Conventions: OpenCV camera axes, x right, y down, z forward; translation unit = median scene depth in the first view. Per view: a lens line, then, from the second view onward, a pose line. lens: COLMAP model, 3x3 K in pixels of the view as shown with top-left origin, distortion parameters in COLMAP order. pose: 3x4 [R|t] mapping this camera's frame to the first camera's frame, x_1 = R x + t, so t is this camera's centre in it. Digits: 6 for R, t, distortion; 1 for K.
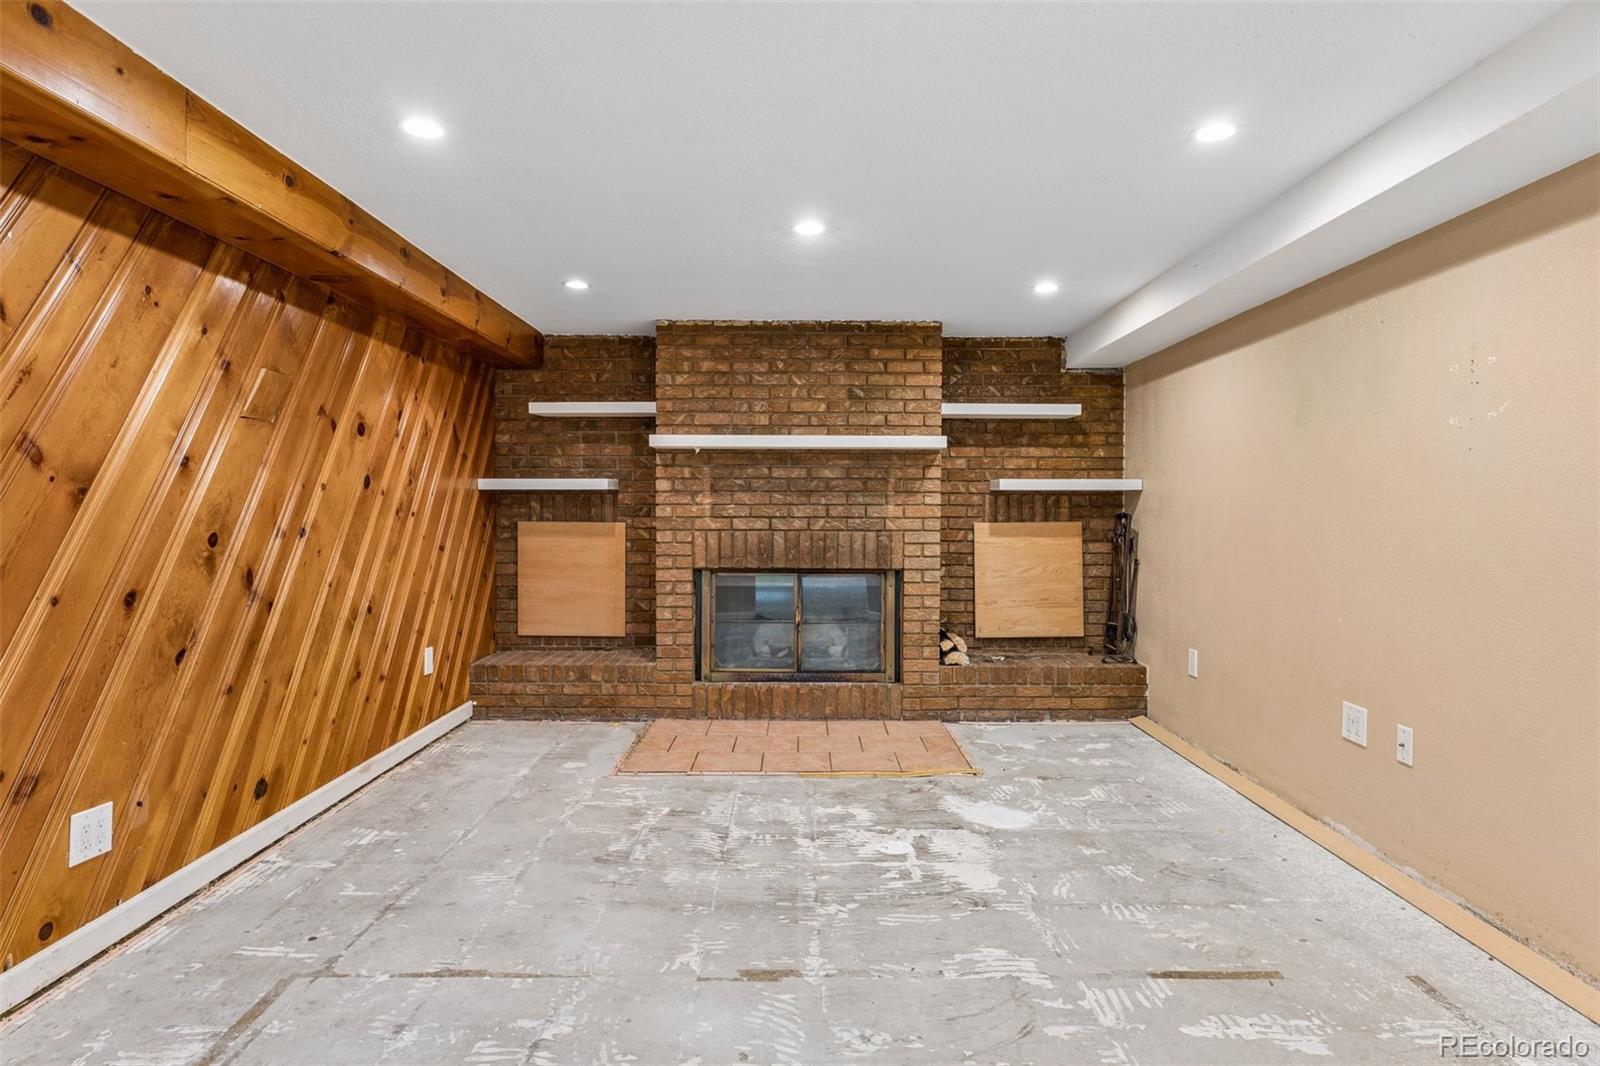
lens RADIAL K [[946.4, 0, 802.7], [0, 946.4, 523.5], [0, 0, 1]] dist [0.001162, -0.000285]
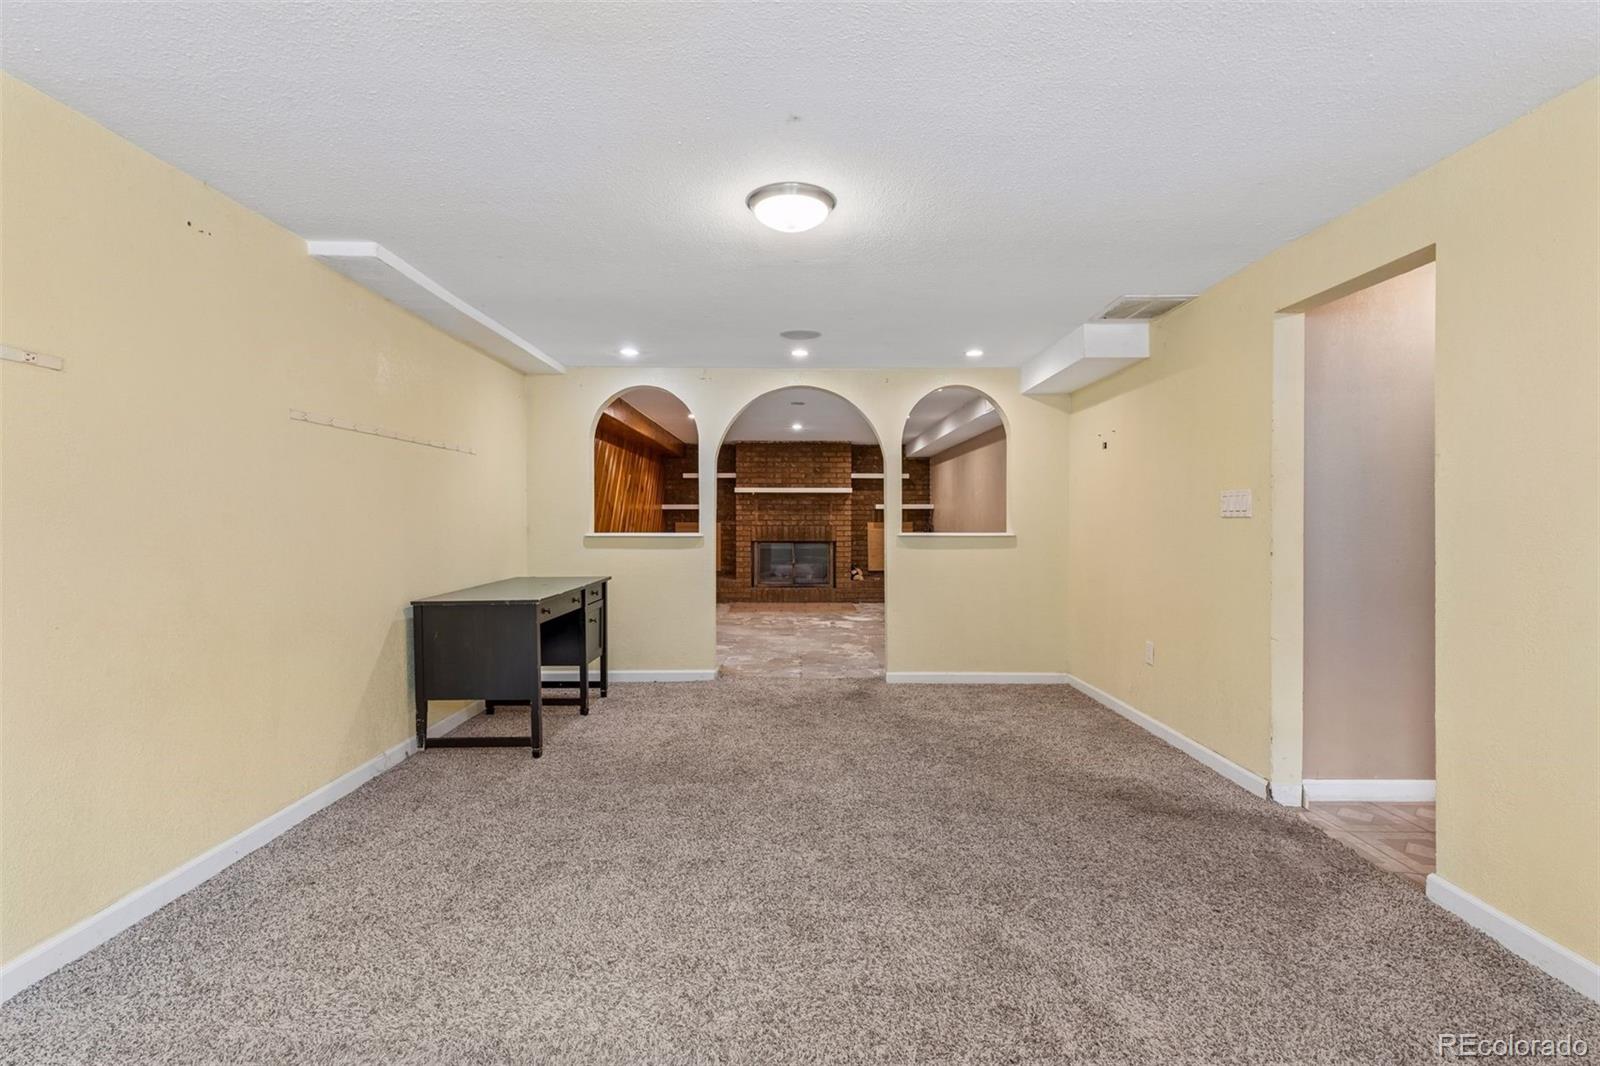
lens RADIAL K [[734.6, 0, 800.1], [0, 734.6, 532.7], [0, 0, 1]] dist [-0.004687, 0.000778]
pose [[0.999972, -0.002246, 0.007195, -0.001440], [0.002171, 0.999943, 0.010492, 0.005545], [-0.007218, -0.010476, 0.999919, -0.915338]]
